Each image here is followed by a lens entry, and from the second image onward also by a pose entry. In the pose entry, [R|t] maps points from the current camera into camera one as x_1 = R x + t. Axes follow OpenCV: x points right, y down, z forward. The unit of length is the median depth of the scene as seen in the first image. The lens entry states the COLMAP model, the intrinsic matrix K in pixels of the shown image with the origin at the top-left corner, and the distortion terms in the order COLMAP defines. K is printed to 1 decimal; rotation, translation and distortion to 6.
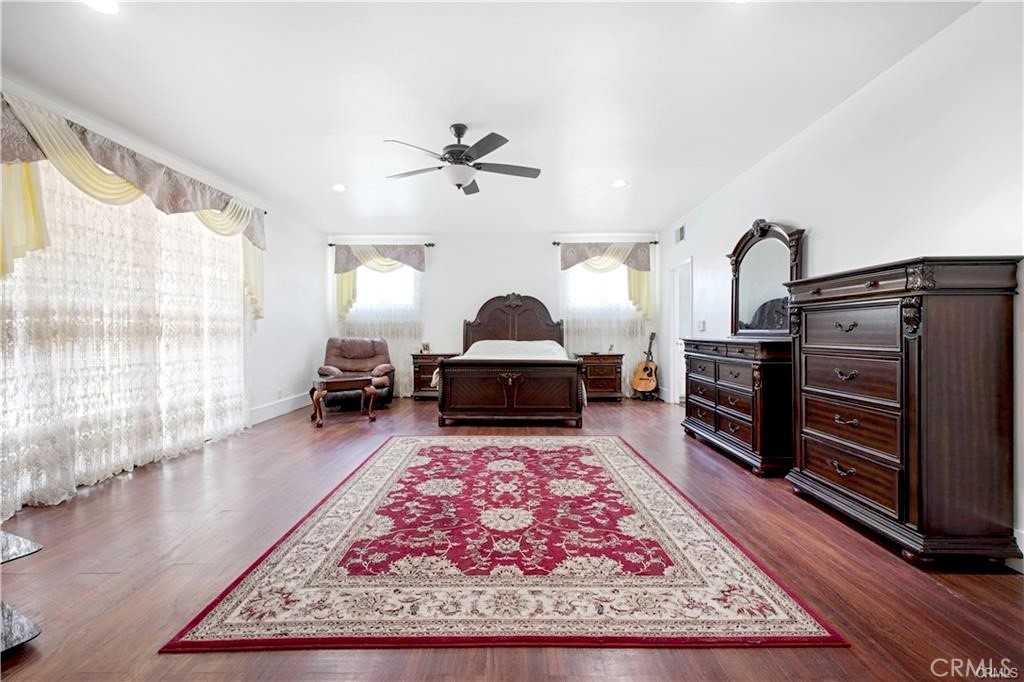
lens RADIAL K [[440.4, 0, 515.1], [0, 440.4, 330.5], [0, 0, 1]] dist [0.009191, -0.000554]
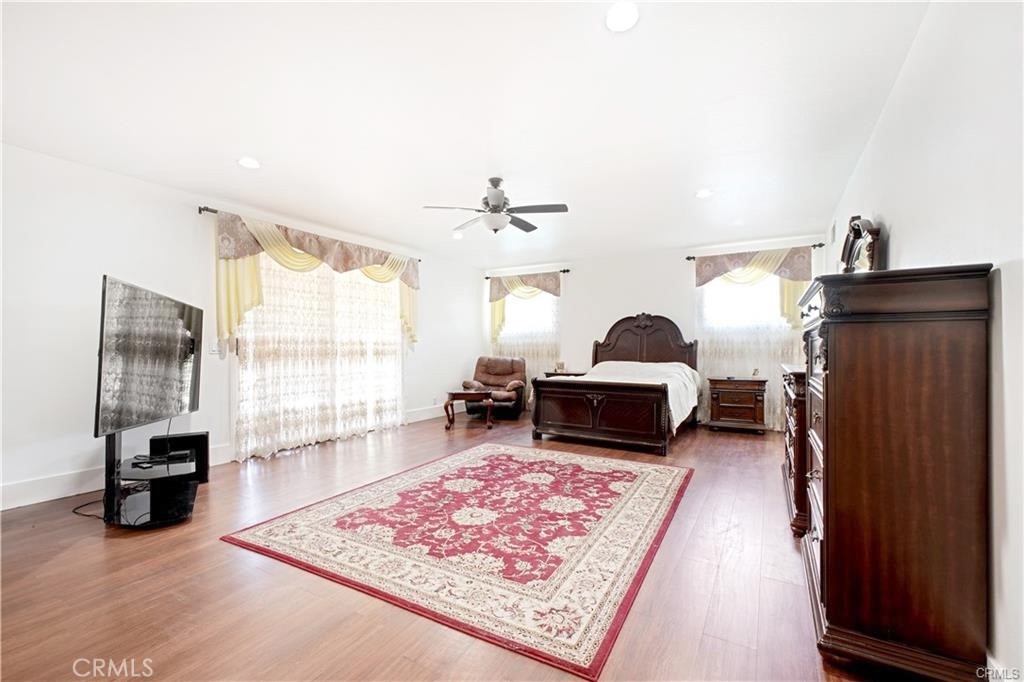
lens RADIAL K [[440.4, 0, 515.1], [0, 440.4, 344.6], [0, 0, 1]] dist [0.009191, -0.000554]
pose [[0.869315, -0.001033, -0.494257, 0.484459], [-0.001443, 0.999988, -0.004628, -0.021265], [0.494256, 0.004736, 0.869303, 0.016376]]
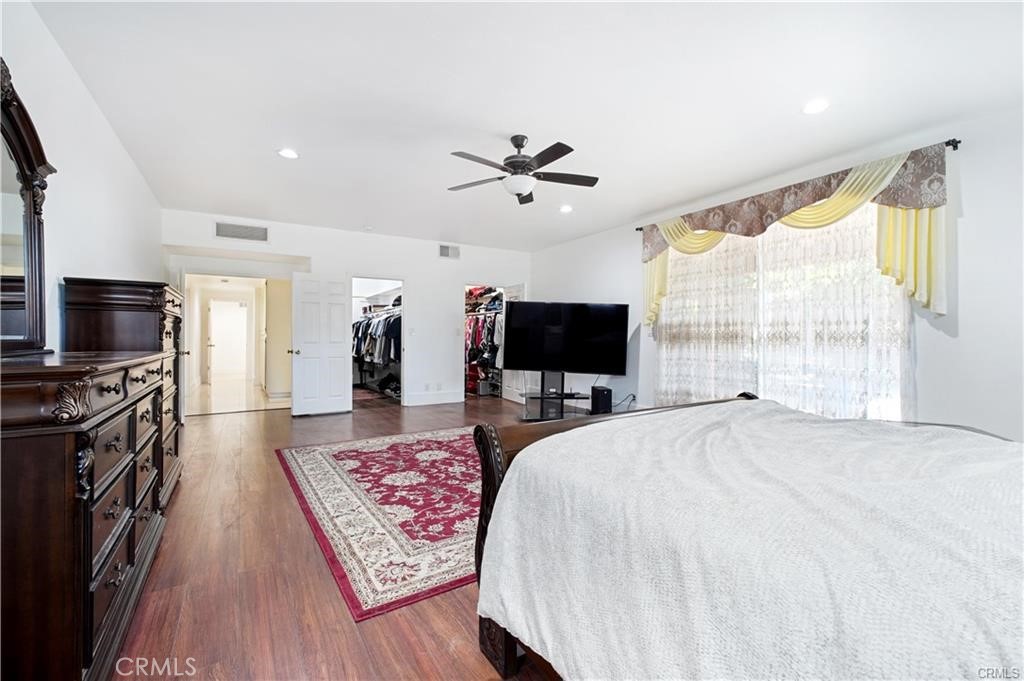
lens RADIAL K [[440.4, 0, 504.0], [0, 440.4, 342.1], [0, 0, 1]] dist [0.009191, -0.000554]
pose [[-0.855374, 0.008365, -0.517944, 0.423877], [0.003609, 0.999942, 0.010189, 0.002664], [0.517999, 0.006846, -0.855354, 1.821842]]
